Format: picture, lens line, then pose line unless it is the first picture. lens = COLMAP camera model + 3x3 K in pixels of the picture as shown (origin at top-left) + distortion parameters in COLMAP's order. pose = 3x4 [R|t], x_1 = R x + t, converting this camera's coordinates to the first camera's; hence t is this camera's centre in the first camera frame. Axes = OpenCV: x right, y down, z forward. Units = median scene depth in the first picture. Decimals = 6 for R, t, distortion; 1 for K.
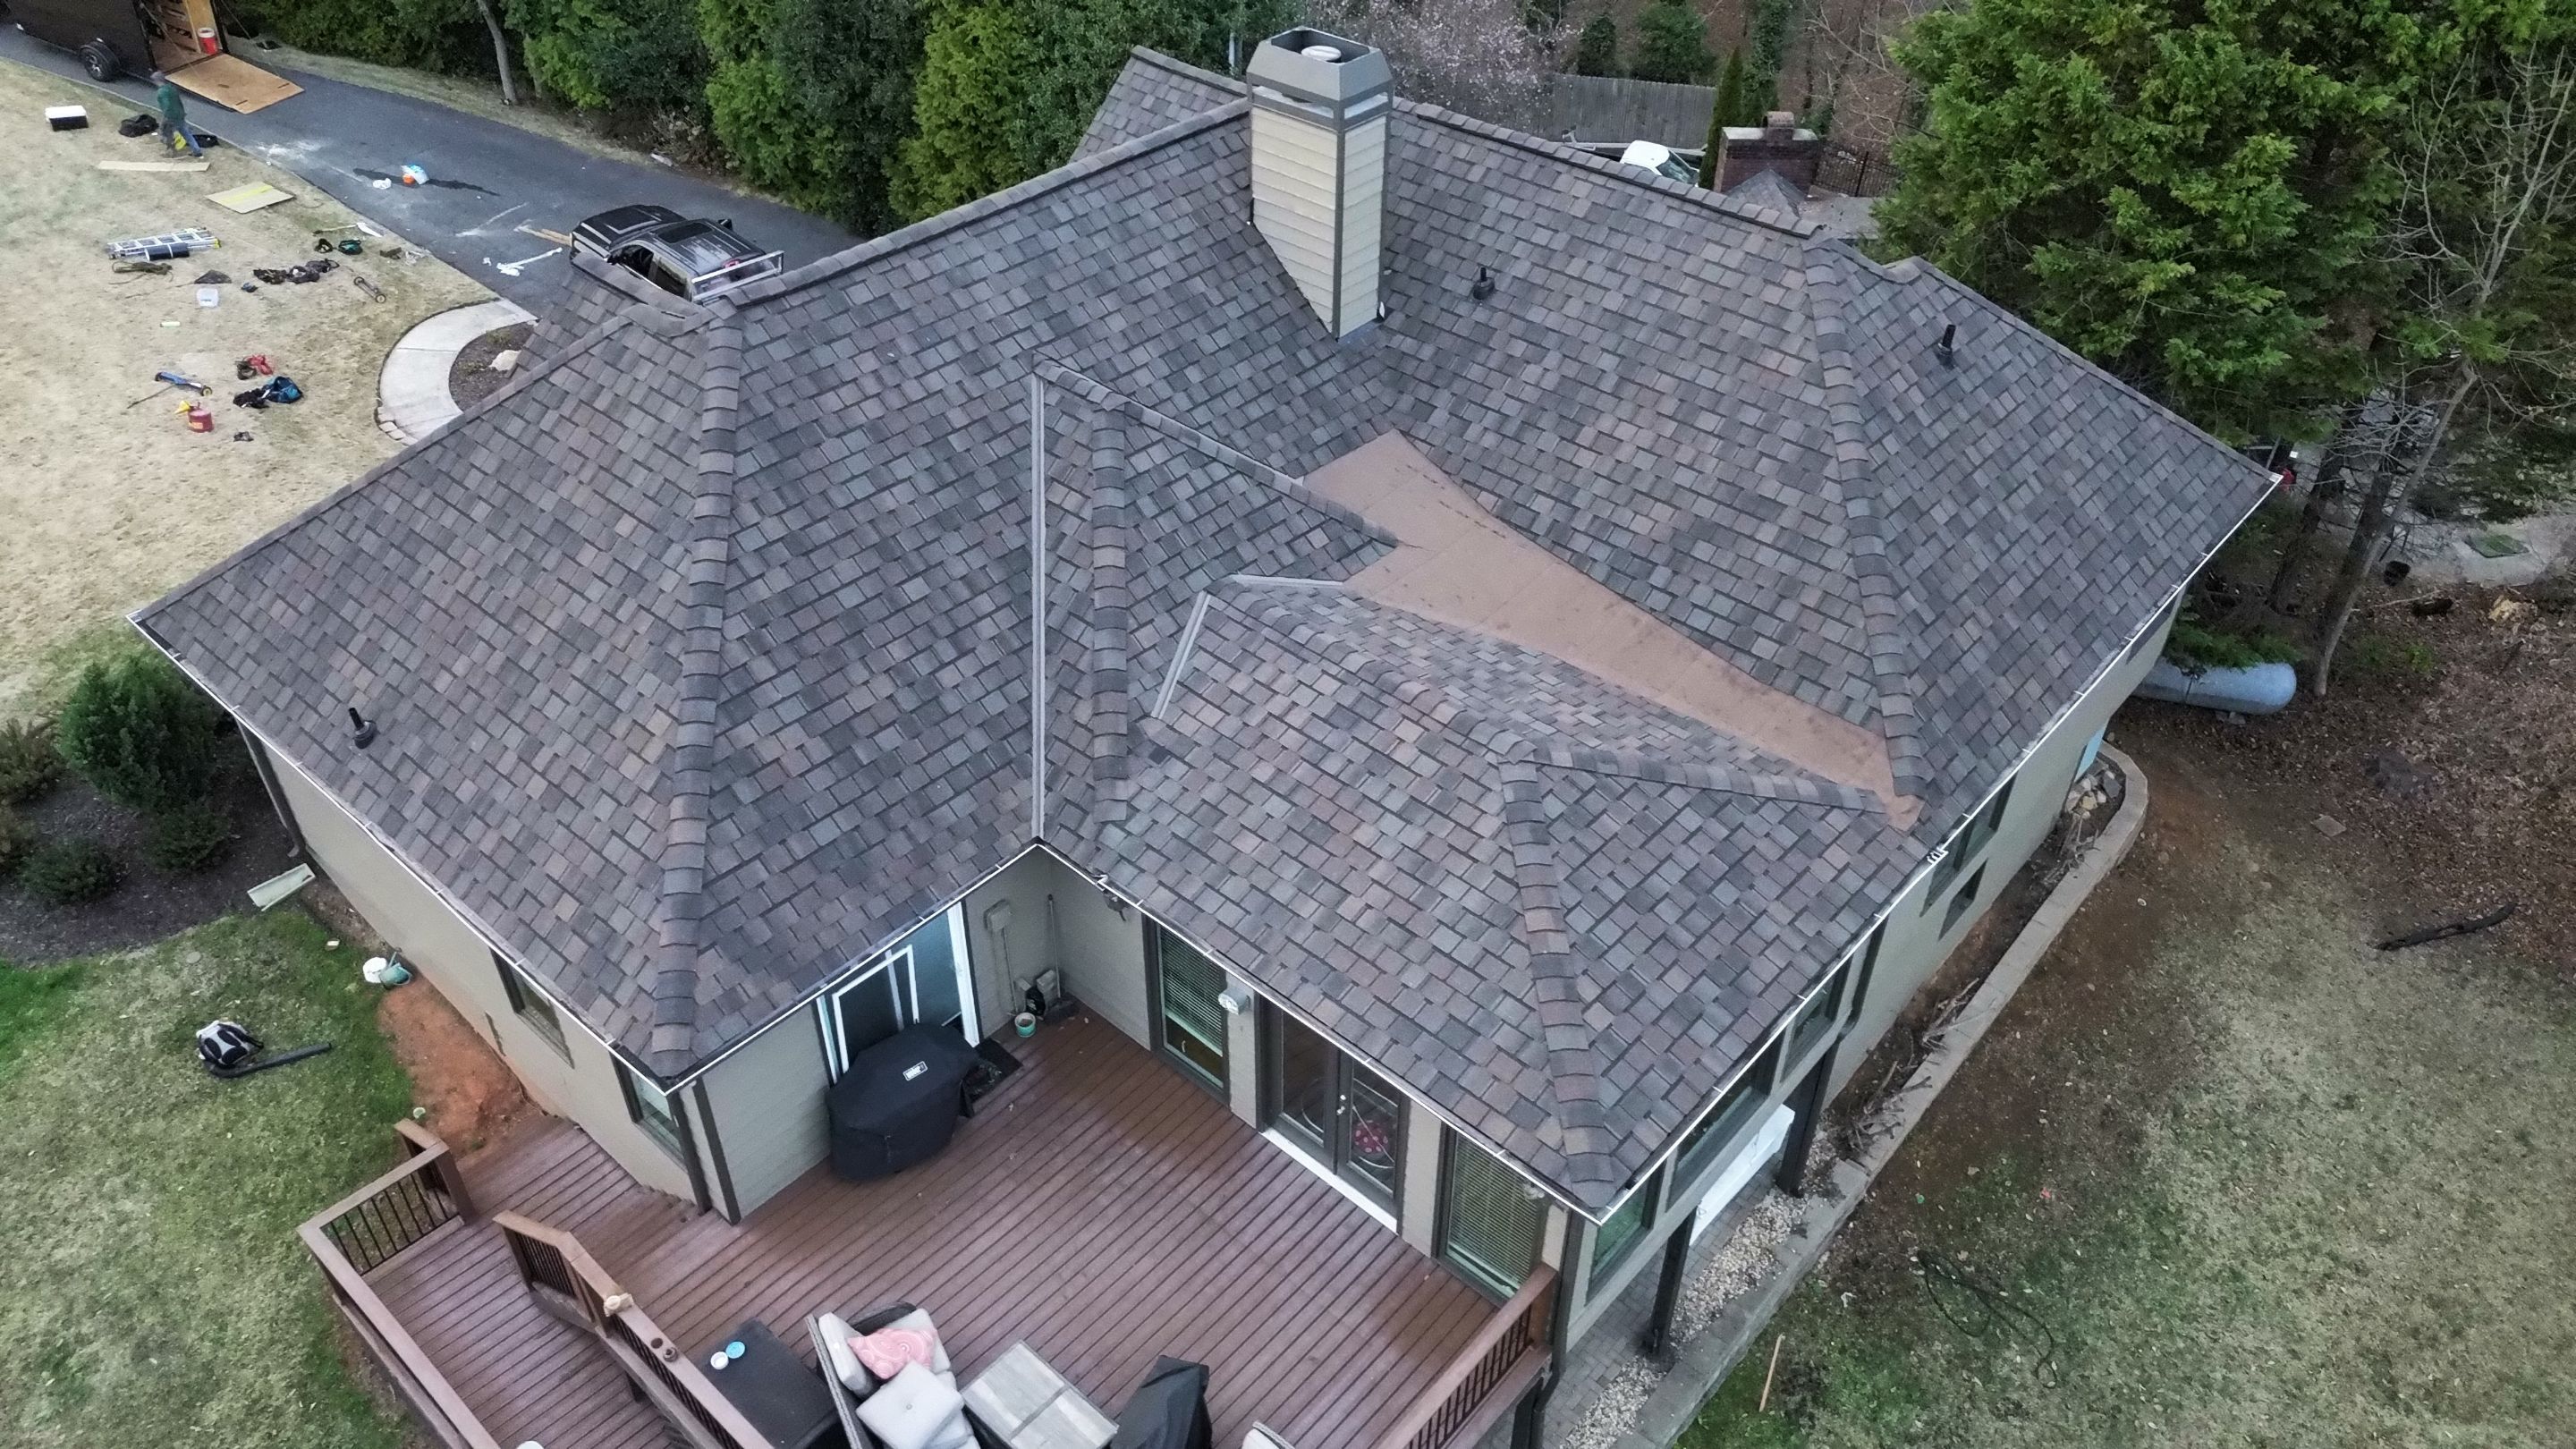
lens RADIAL K [[1807.0, 0, 1288.1], [0, 1807.0, 719.7], [0, 0, 1]] dist [0.177074, -0.438625]
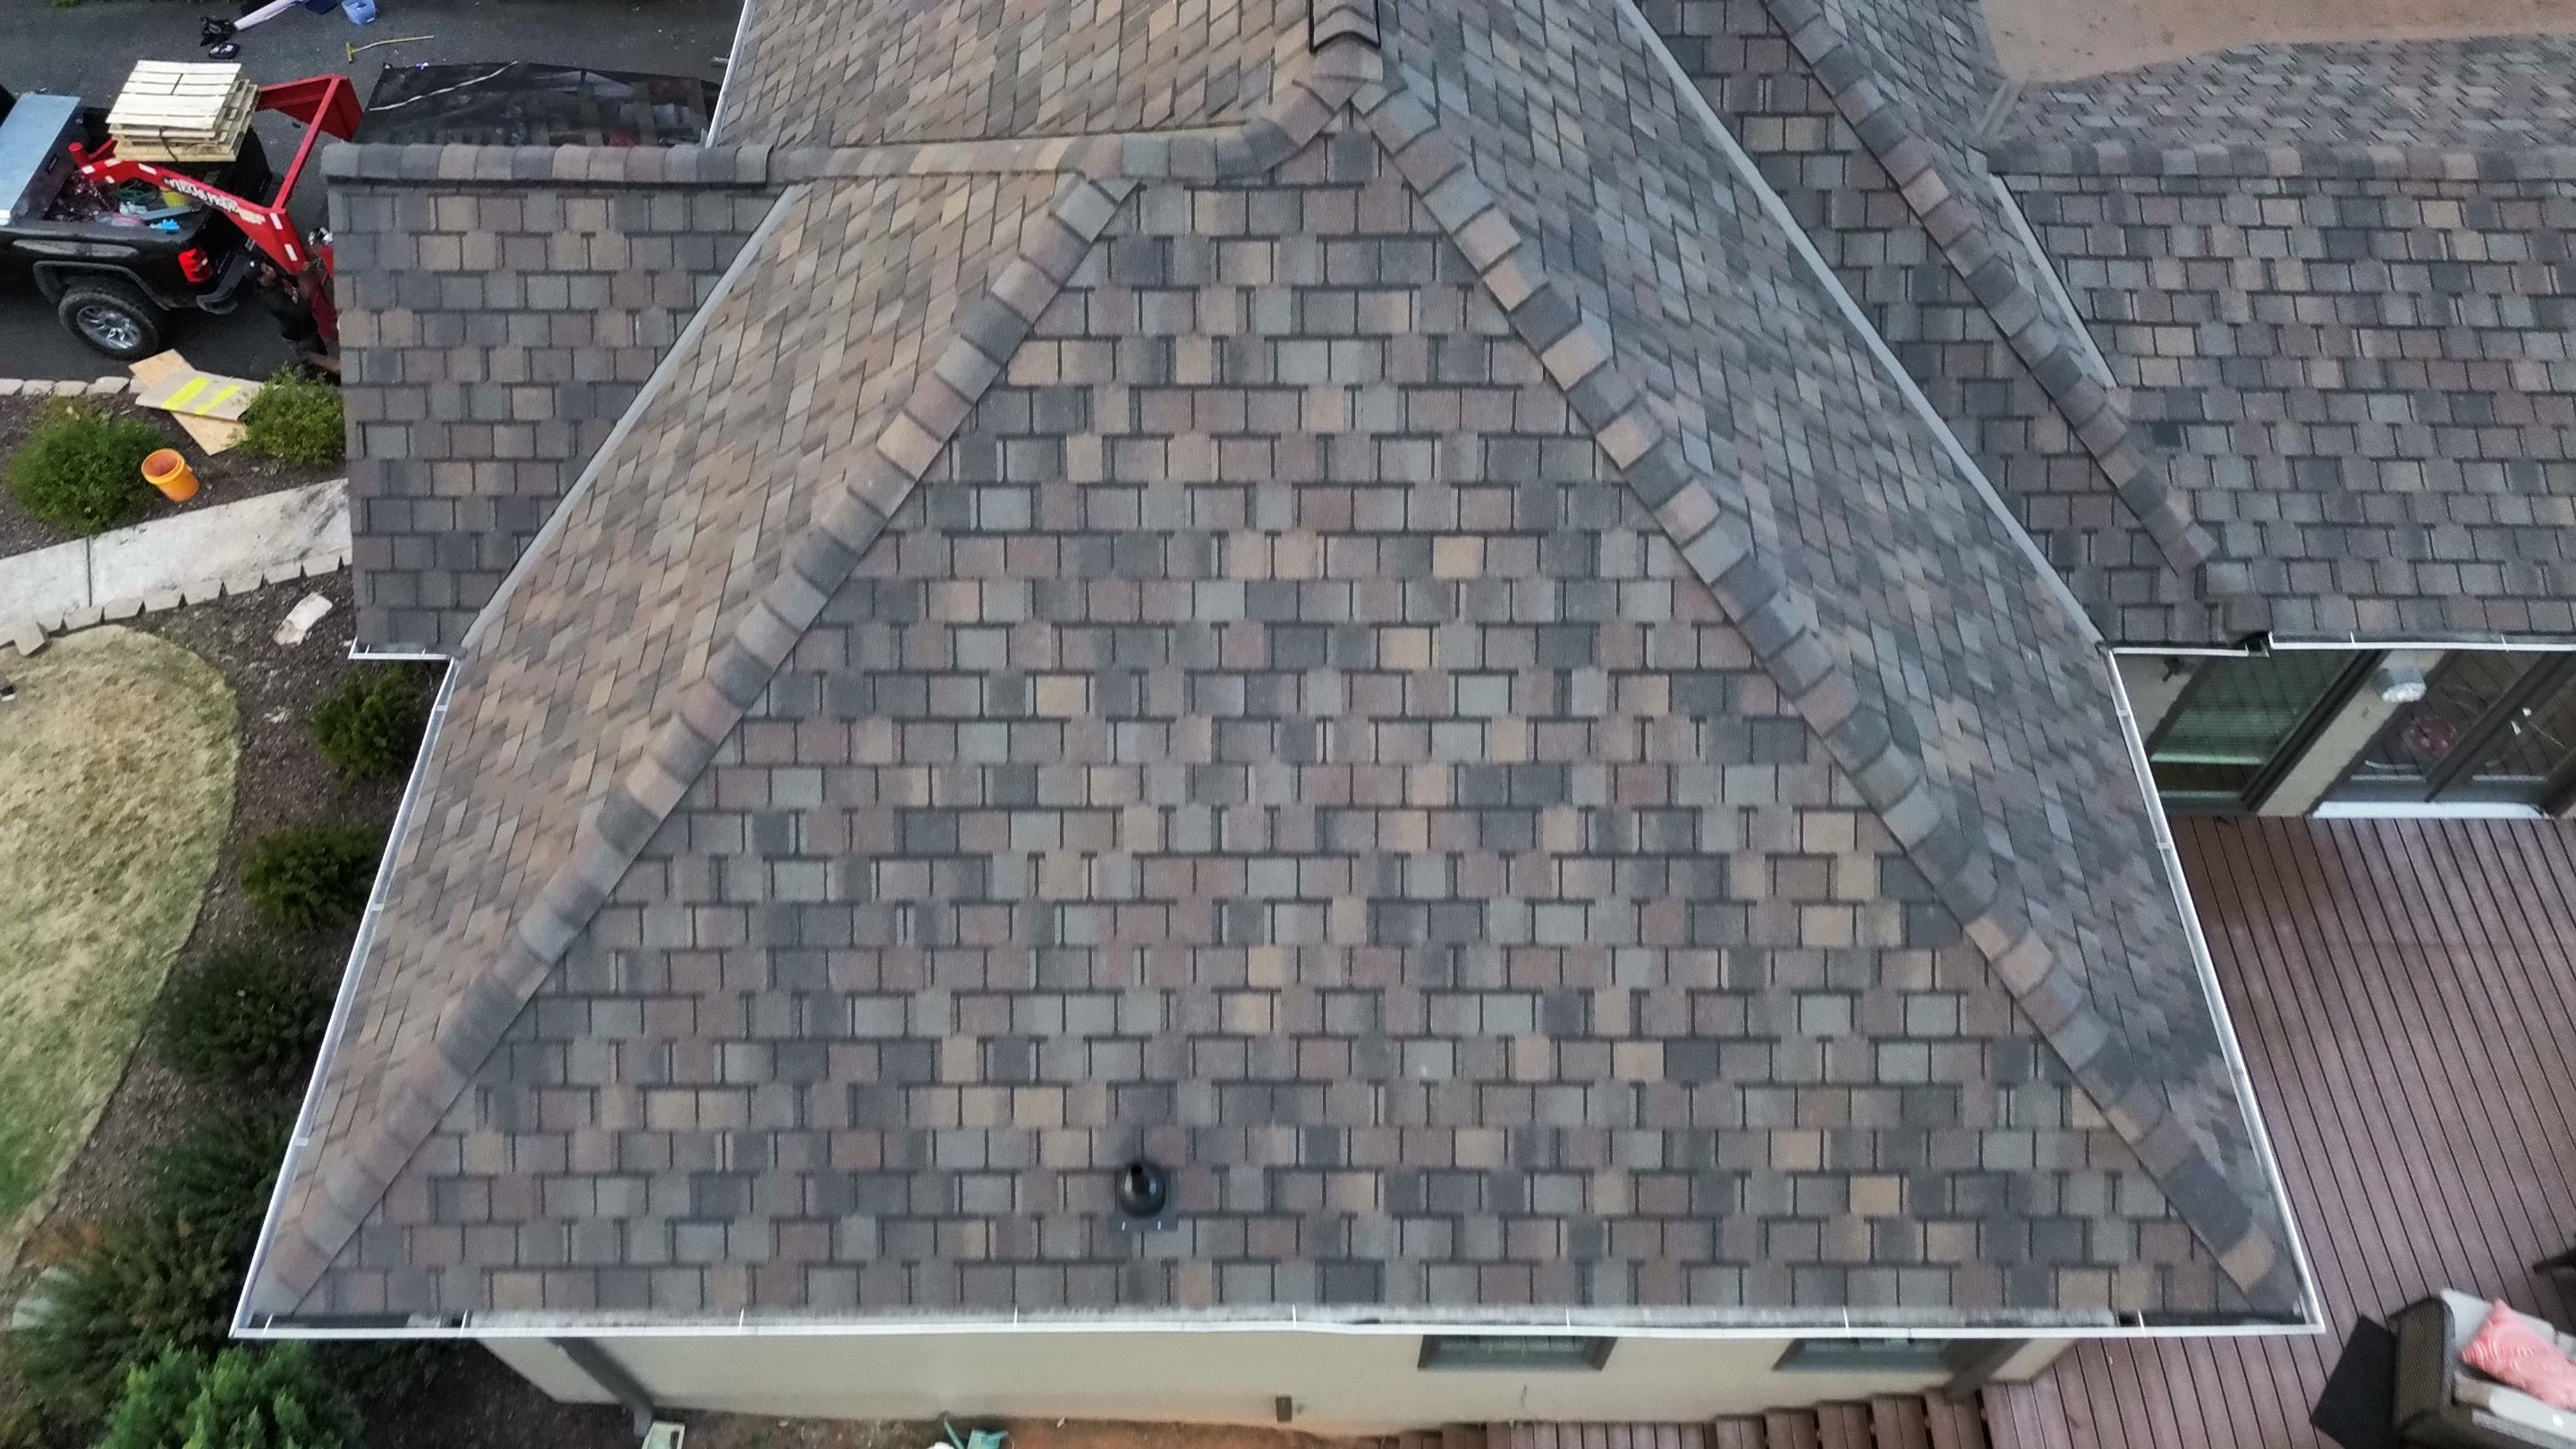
lens RADIAL K [[1819.9, 0, 1287.4], [0, 1819.9, 720.3], [0, 0, 1]] dist [0.083680, -0.082394]
pose [[0.750262, -0.551968, 0.363921, -0.566770], [0.422087, 0.823560, 0.378935, -0.261342], [-0.508871, -0.130694, 0.850864, 0.559574]]
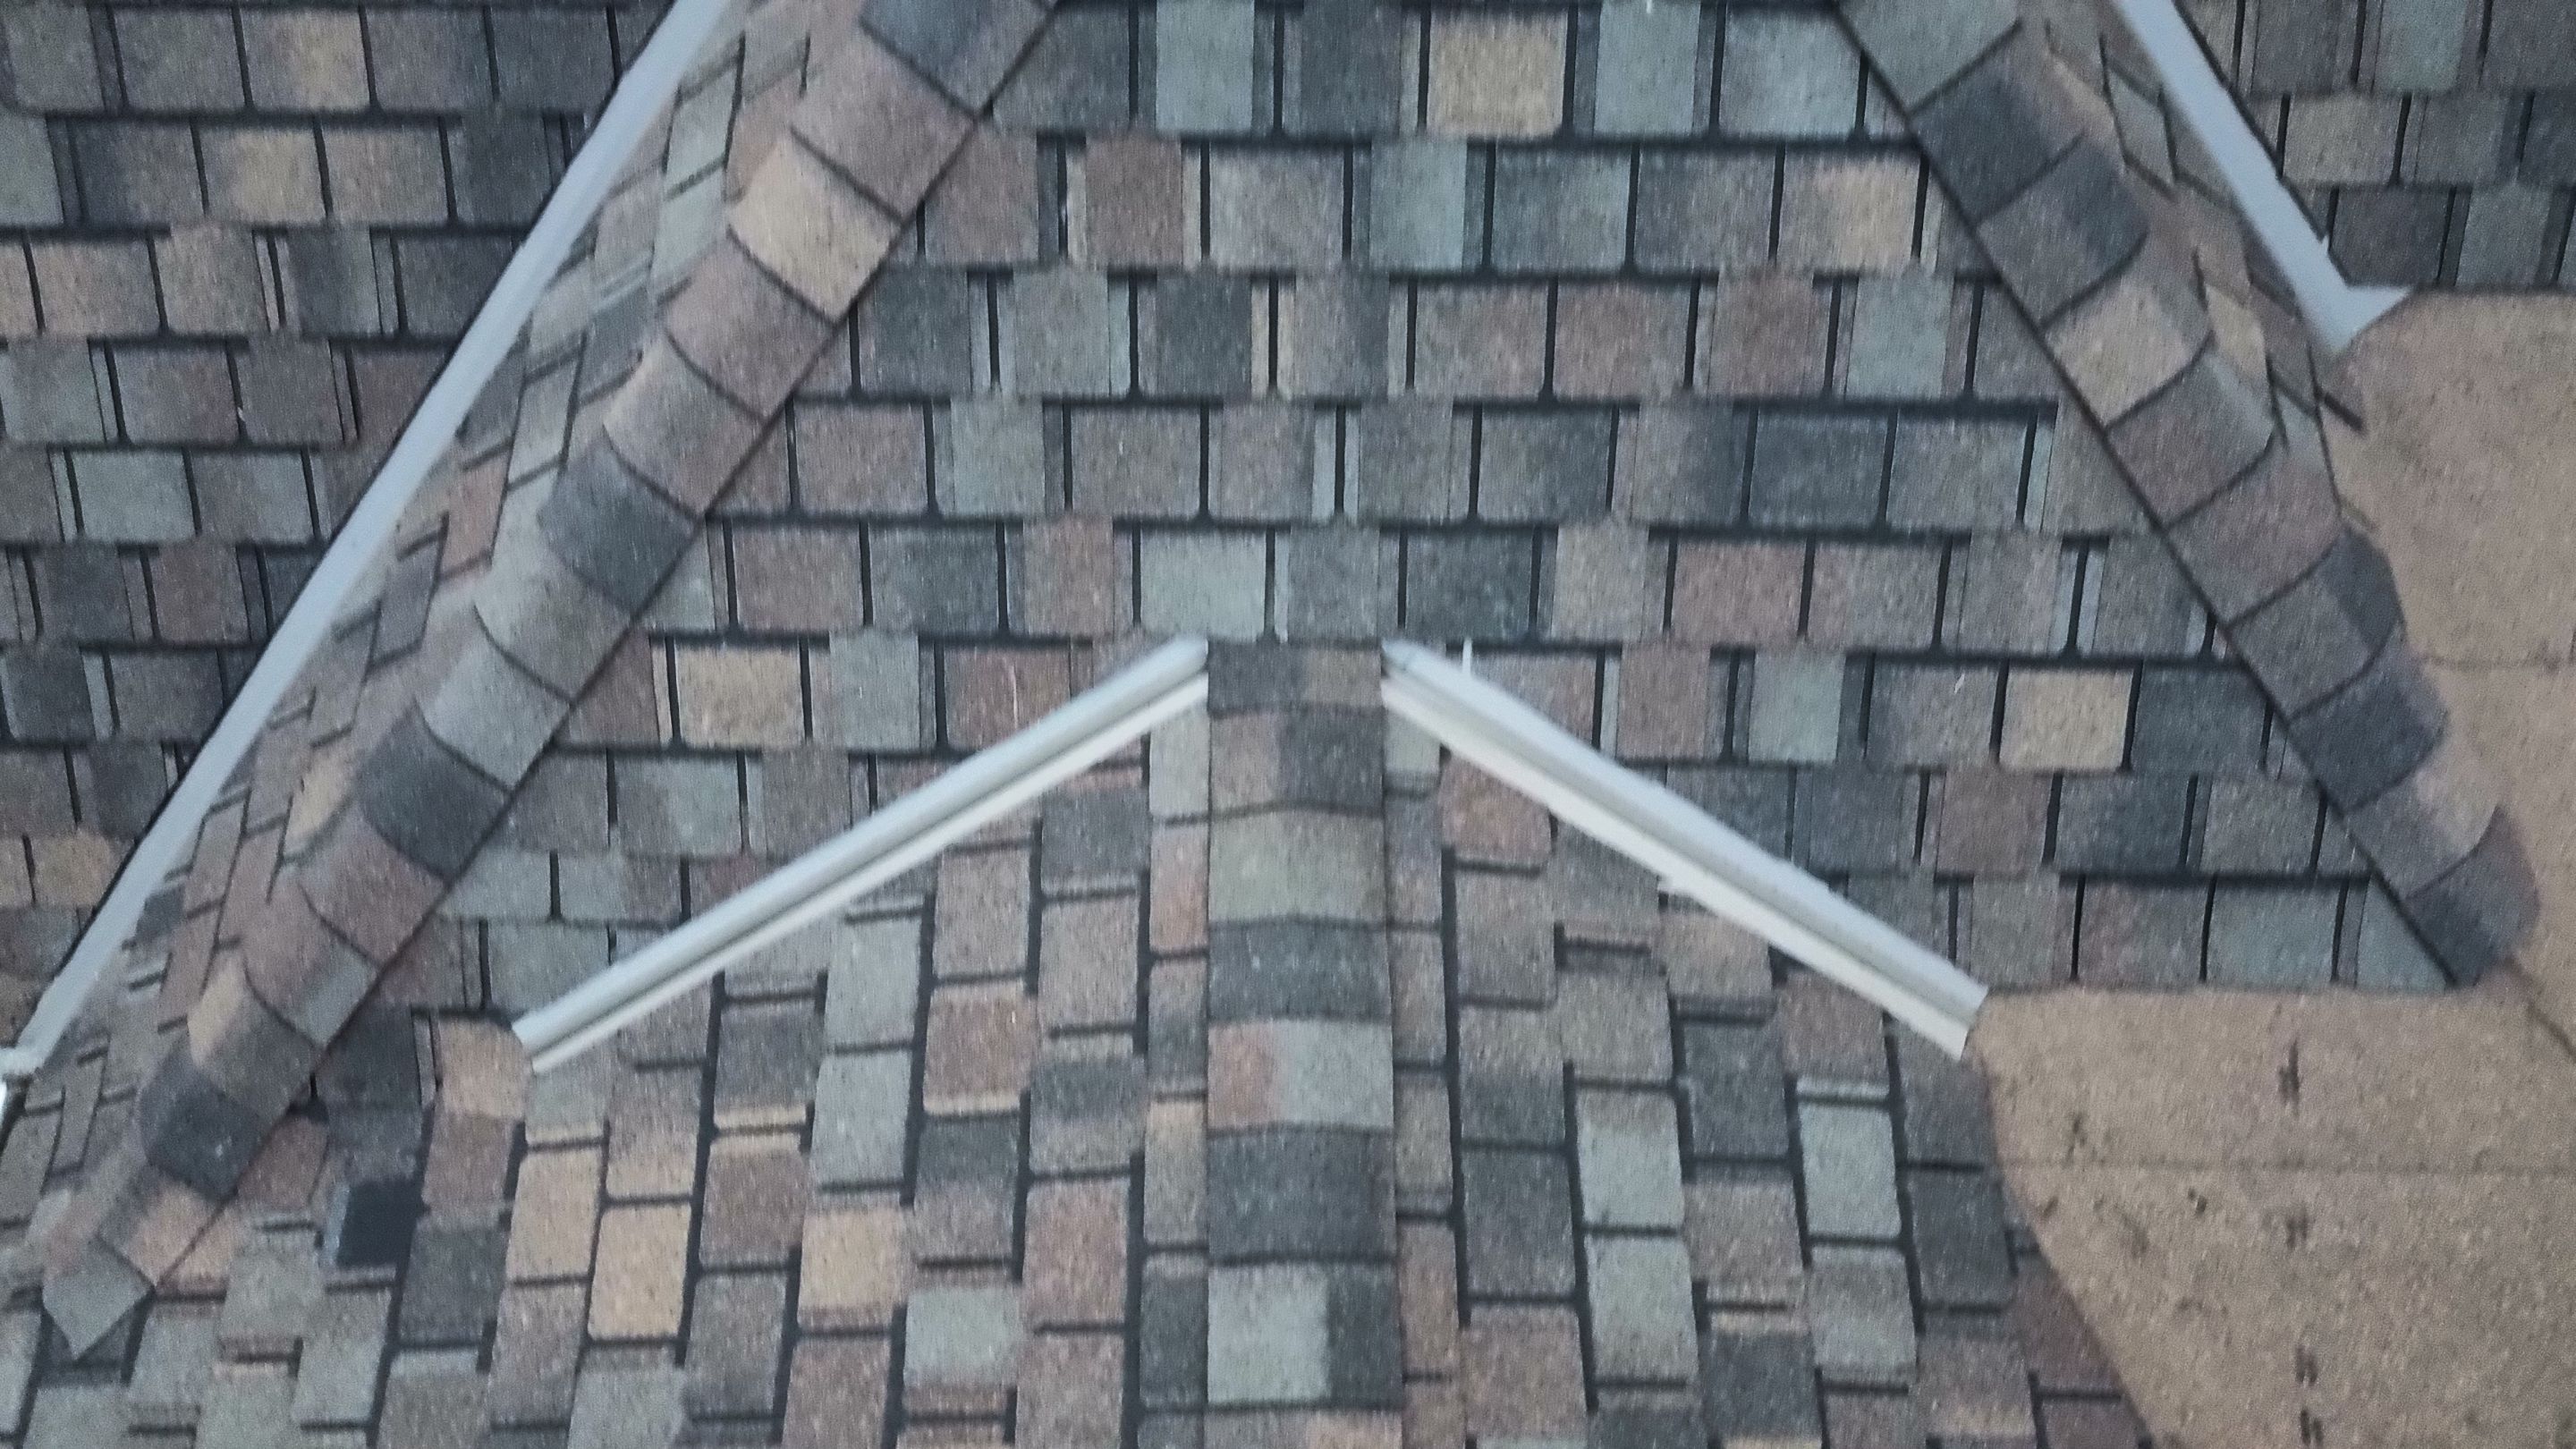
lens RADIAL K [[1819.9, 0, 1287.4], [0, 1819.9, 720.3], [0, 0, 1]] dist [0.083680, -0.082394]
pose [[0.668676, 0.678065, -0.305124, 0.021899], [-0.456361, 0.698234, 0.551547, -0.174507], [0.587033, -0.229559, 0.776335, 0.863529]]
